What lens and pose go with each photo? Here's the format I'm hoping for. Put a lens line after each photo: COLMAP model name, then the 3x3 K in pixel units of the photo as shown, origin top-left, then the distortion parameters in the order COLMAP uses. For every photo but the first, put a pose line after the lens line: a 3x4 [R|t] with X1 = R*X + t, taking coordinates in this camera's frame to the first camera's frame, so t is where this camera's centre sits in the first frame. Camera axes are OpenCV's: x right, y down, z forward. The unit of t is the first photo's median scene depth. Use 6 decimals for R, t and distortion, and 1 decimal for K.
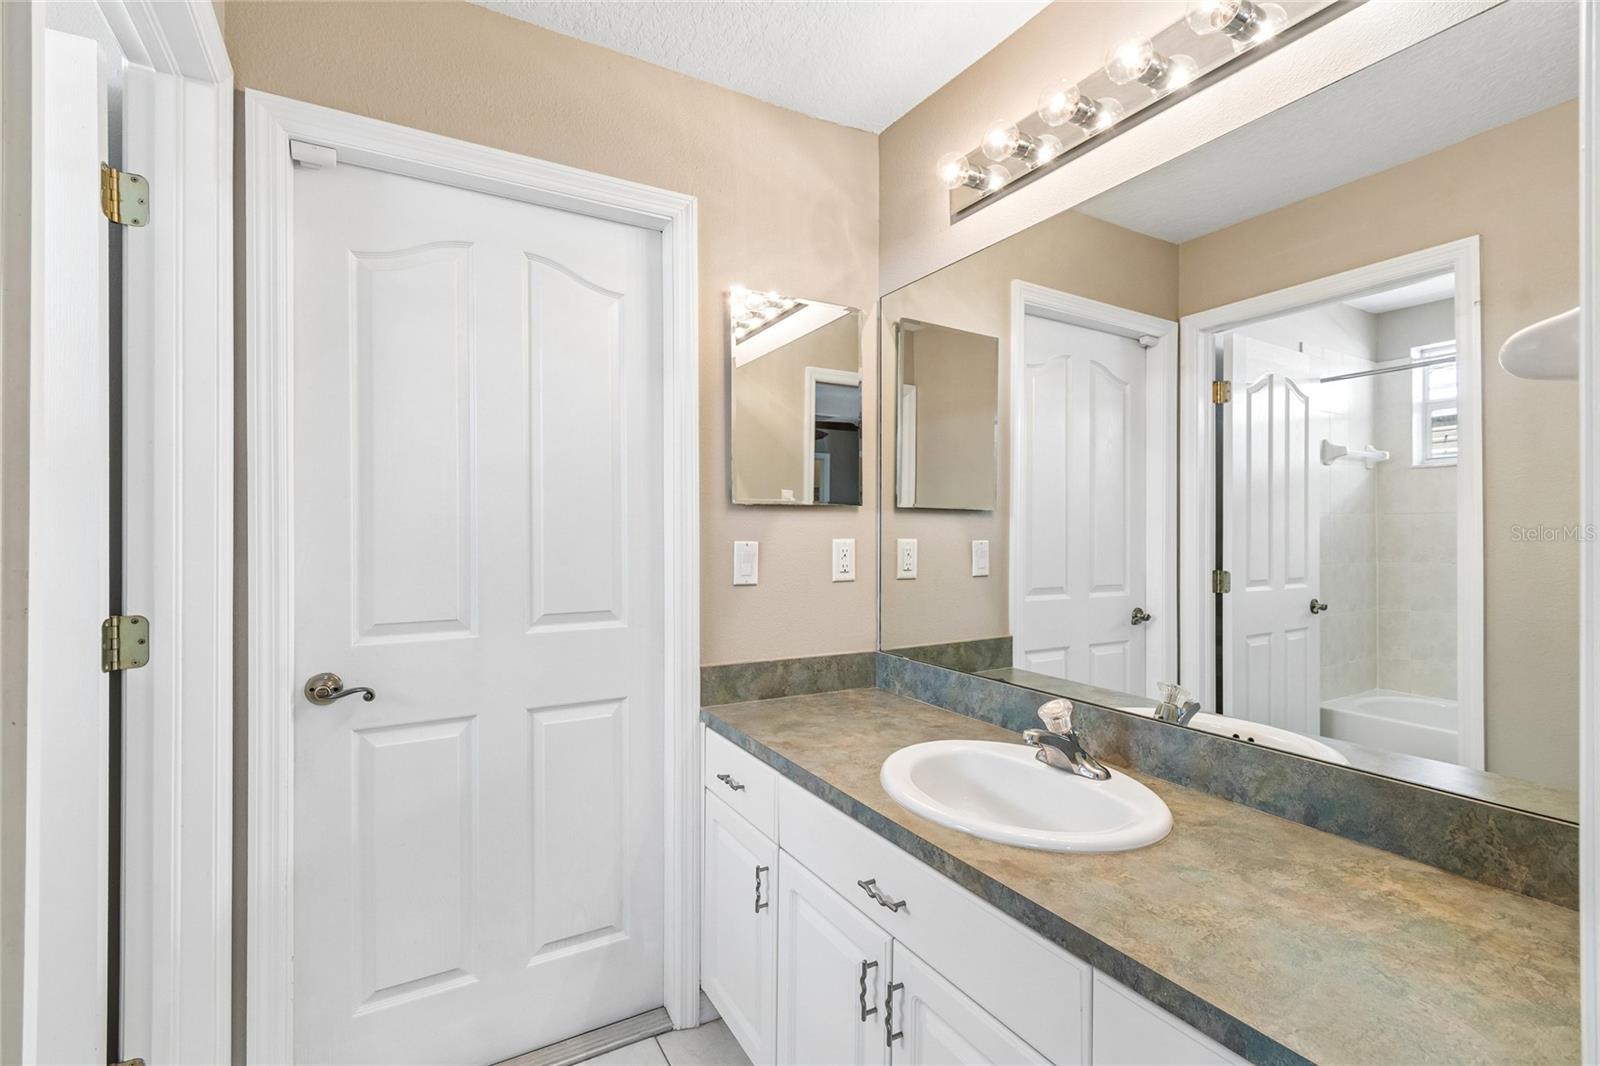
lens RADIAL K [[700.8, 0, 791.9], [0, 700.8, 537.1], [0, 0, 1]] dist [0.004504, -0.002690]
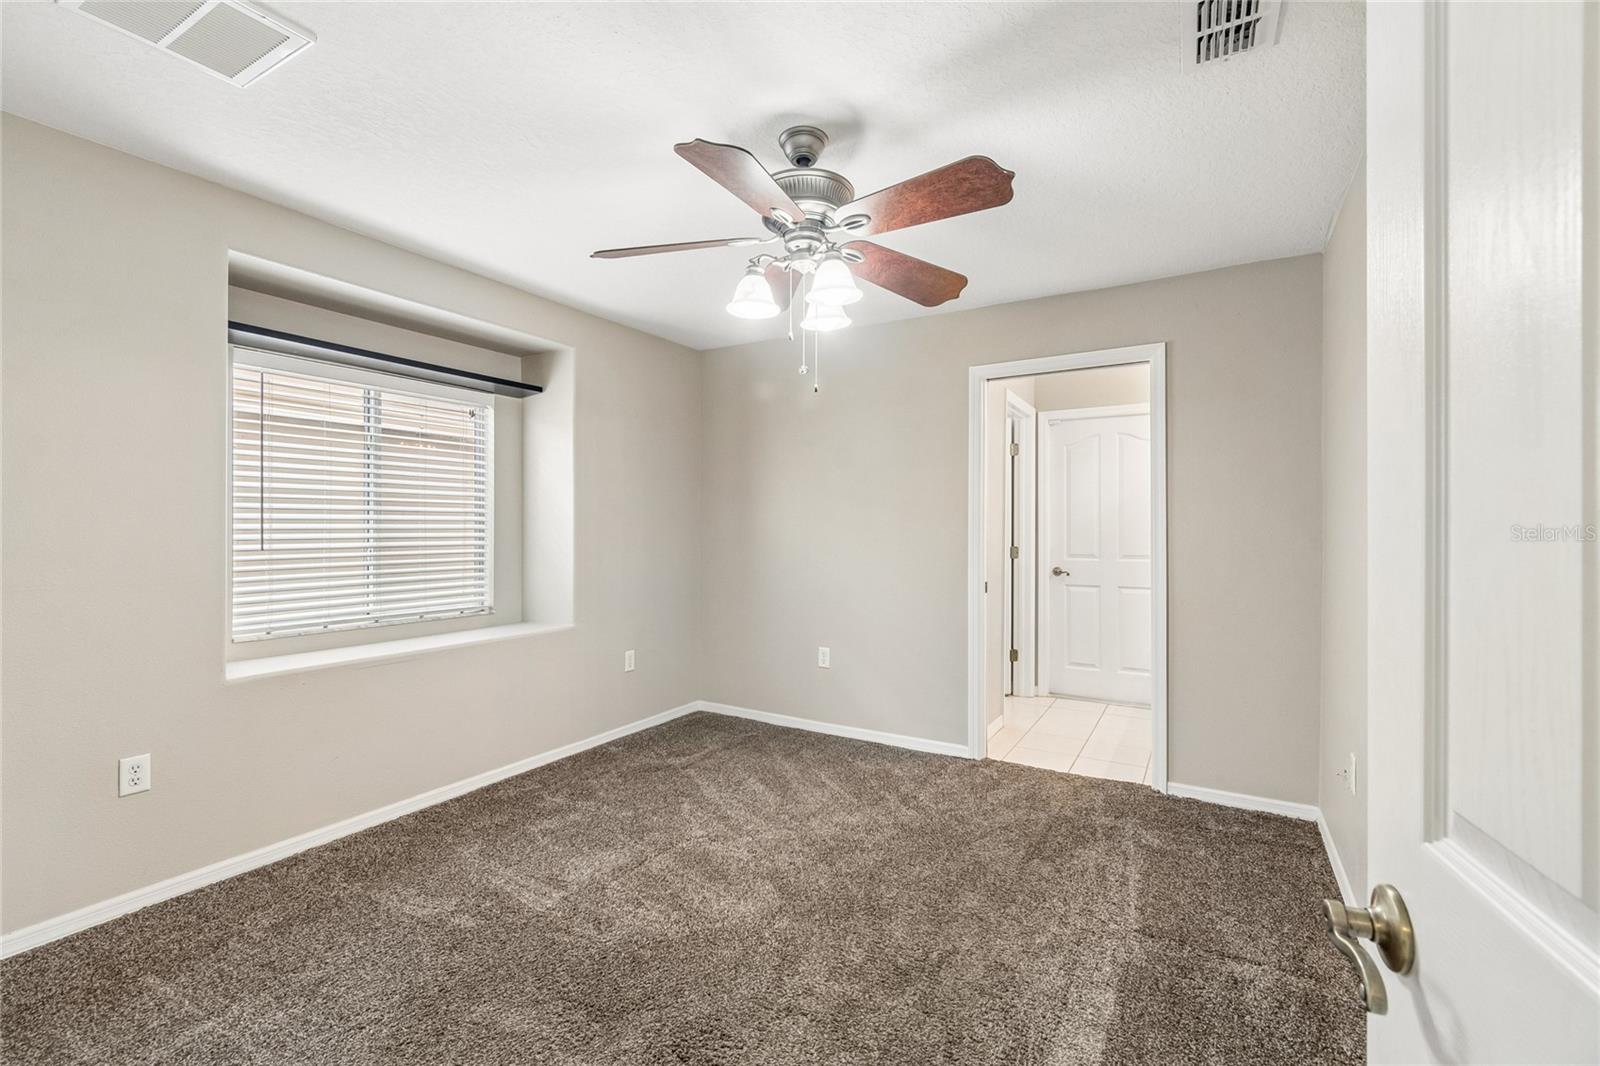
lens RADIAL K [[700.8, 0, 797.8], [0, 700.8, 532.8], [0, 0, 1]] dist [0.004504, -0.002690]
pose [[0.494945, 0.004201, -0.868914, 1.754966], [-0.005324, 0.999984, 0.001802, 0.024808], [0.868908, 0.003735, 0.494959, -1.880246]]
